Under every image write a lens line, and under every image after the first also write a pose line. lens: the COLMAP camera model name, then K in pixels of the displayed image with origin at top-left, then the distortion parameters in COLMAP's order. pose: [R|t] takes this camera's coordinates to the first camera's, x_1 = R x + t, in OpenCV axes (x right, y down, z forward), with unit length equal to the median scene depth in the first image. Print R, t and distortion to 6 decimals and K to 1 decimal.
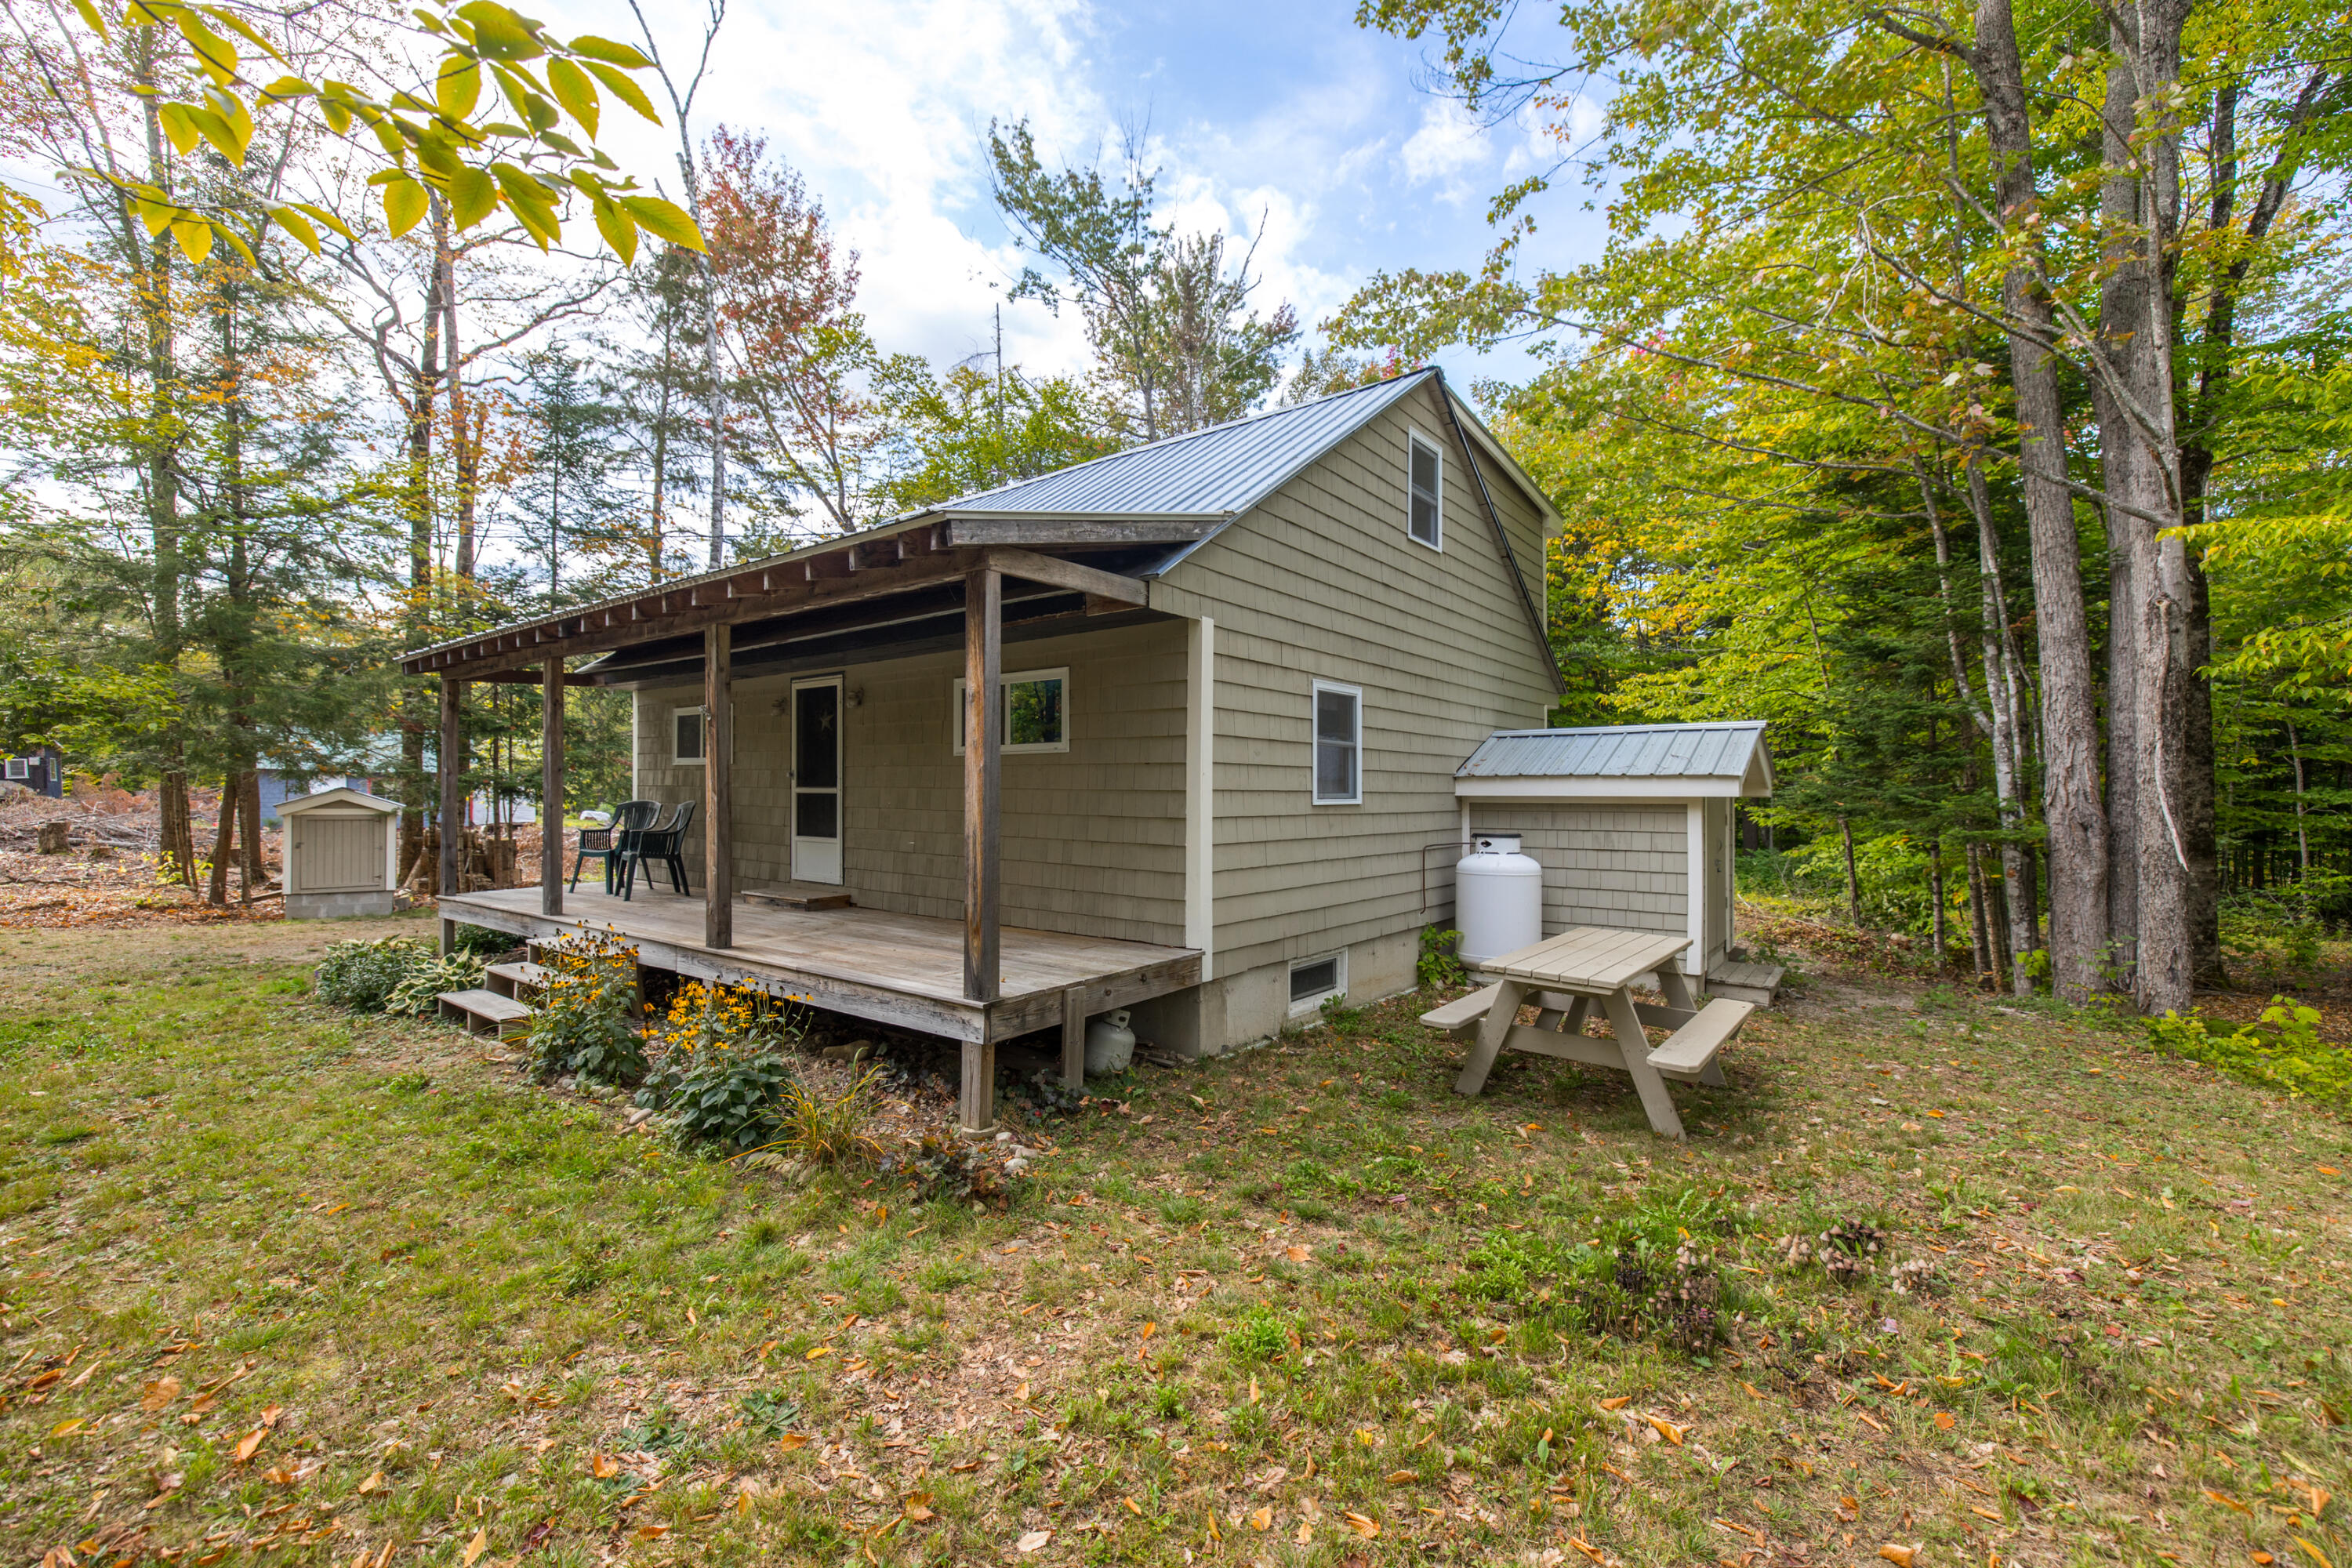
lens RADIAL K [[1012.9, 0, 1185.9], [0, 1012.9, 781.5], [0, 0, 1]] dist [0.000447, -0.000214]
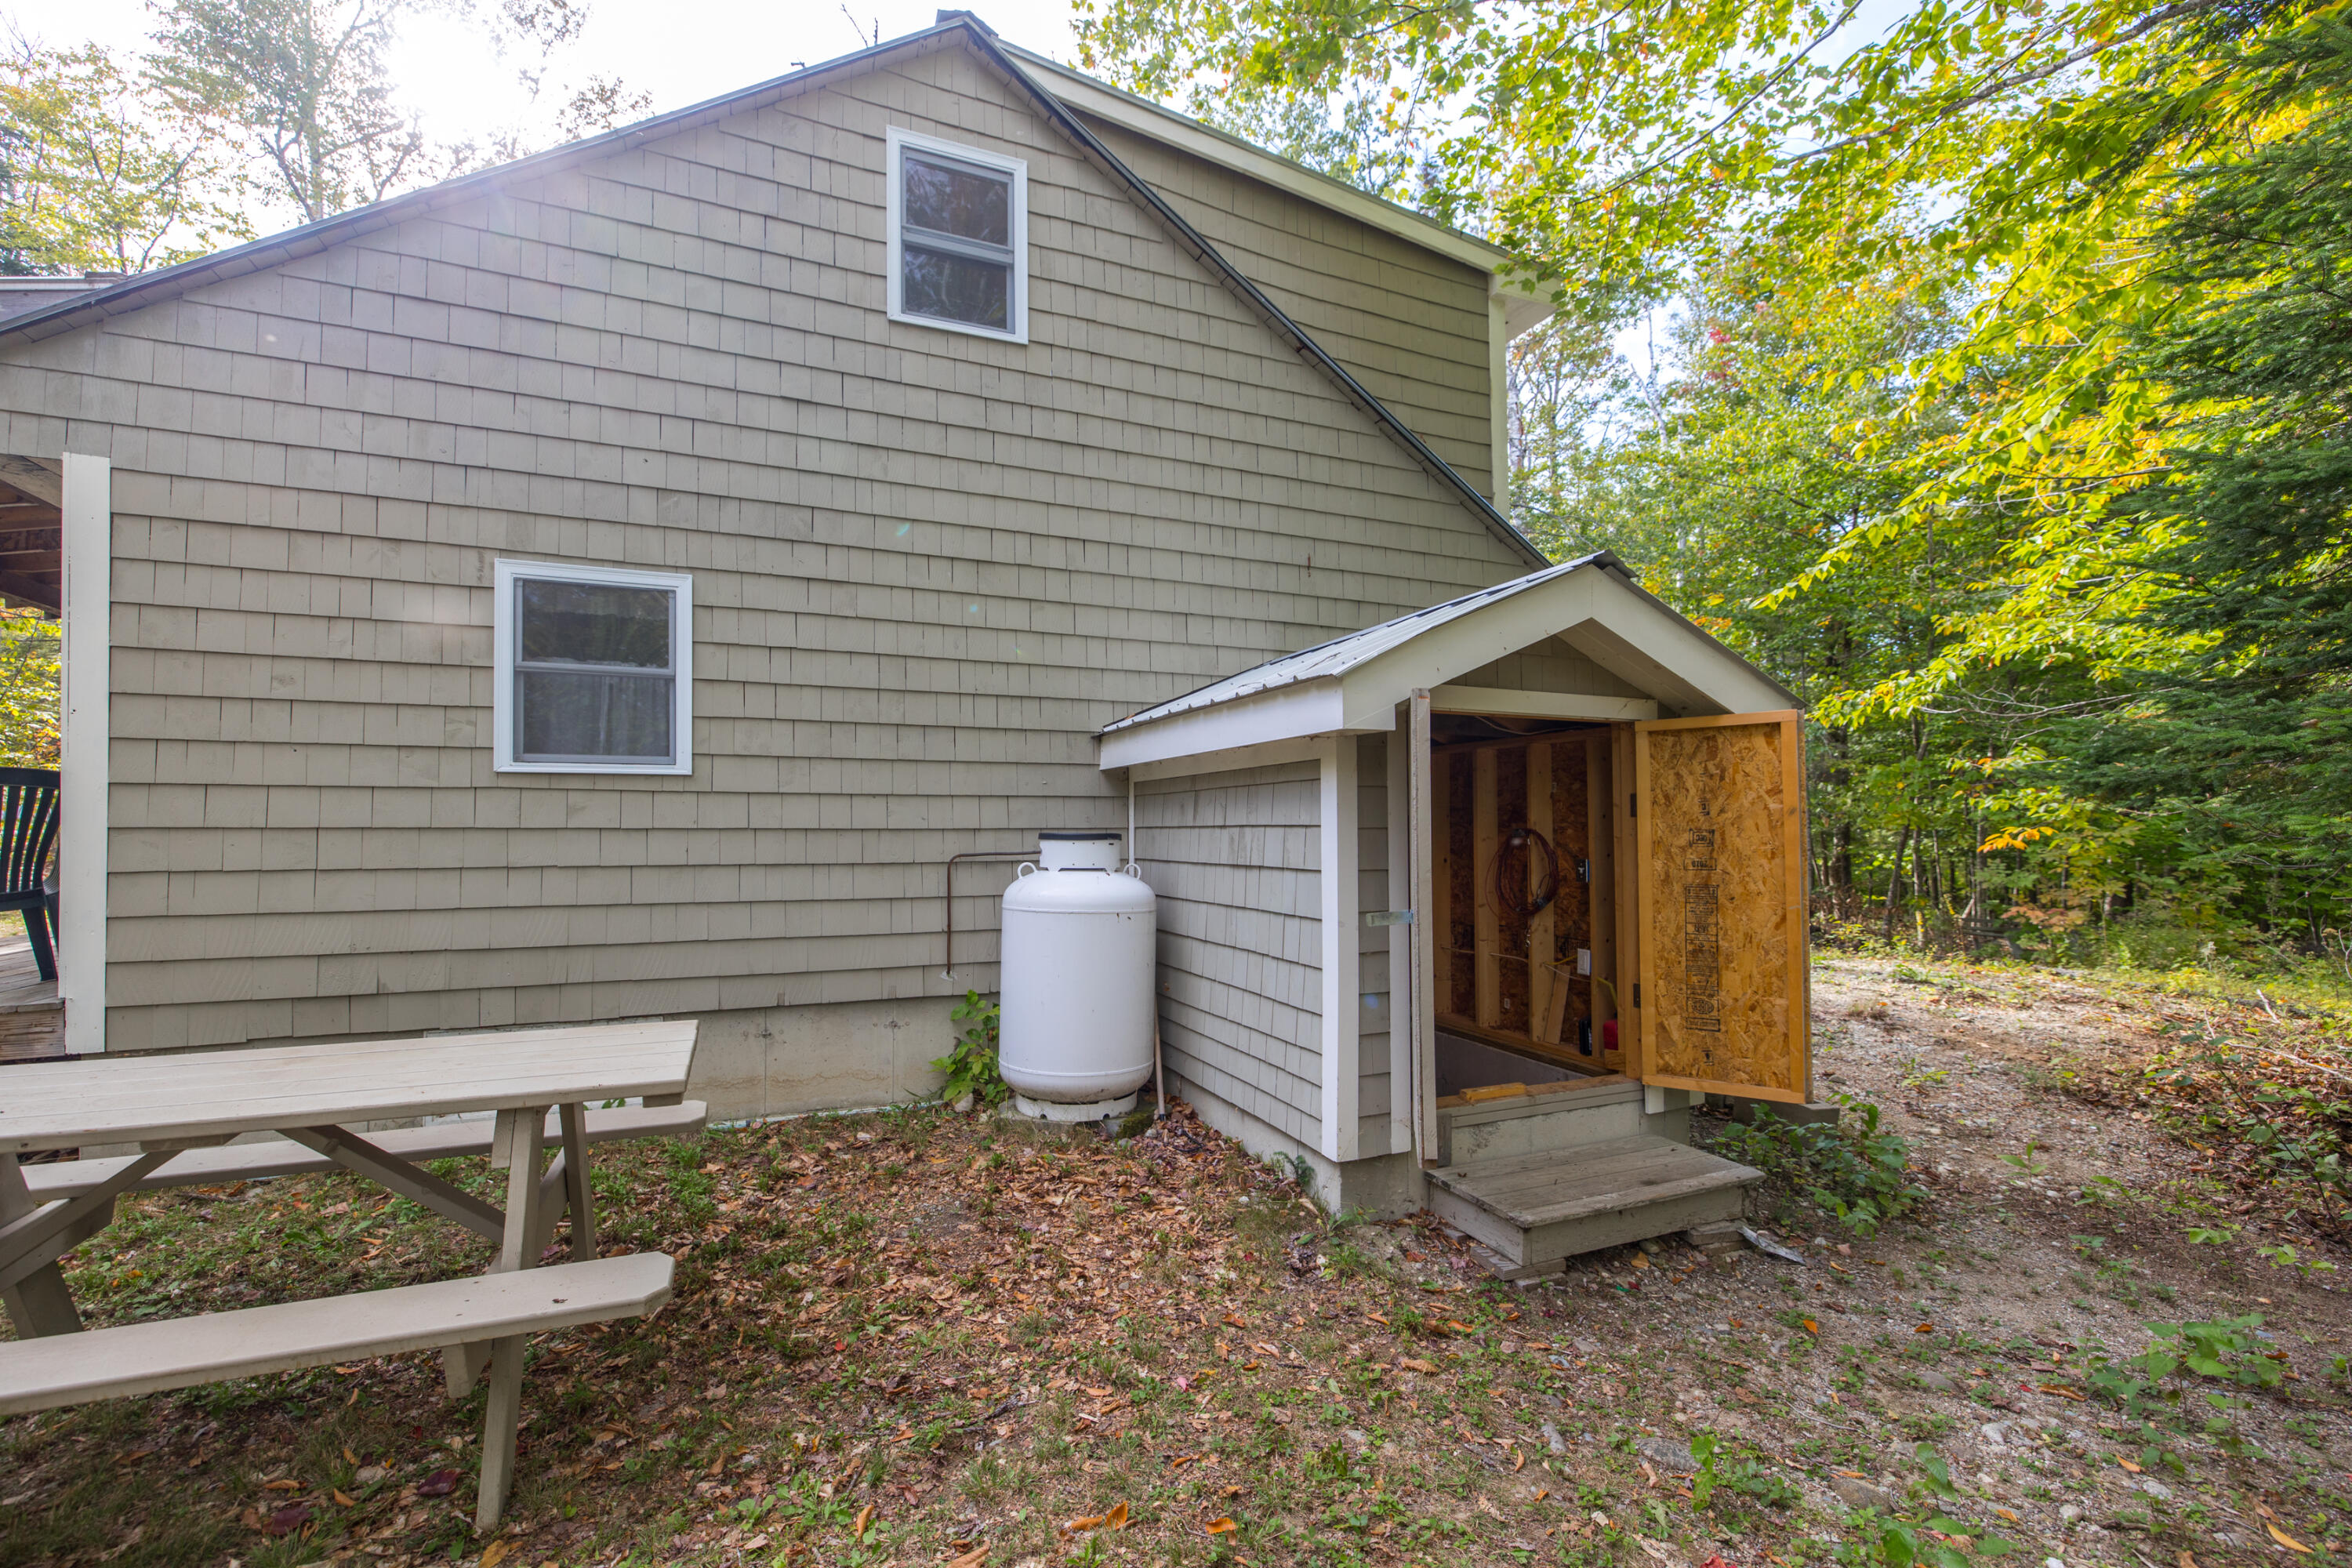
lens RADIAL K [[1012.9, 0, 1185.9], [0, 1012.9, 781.5], [0, 0, 1]] dist [0.000447, -0.000214]
pose [[0.866881, -0.022358, -0.498014, 0.702310], [0.008875, 0.999528, -0.029423, 0.045586], [0.498437, 0.021087, 0.866669, 0.633540]]
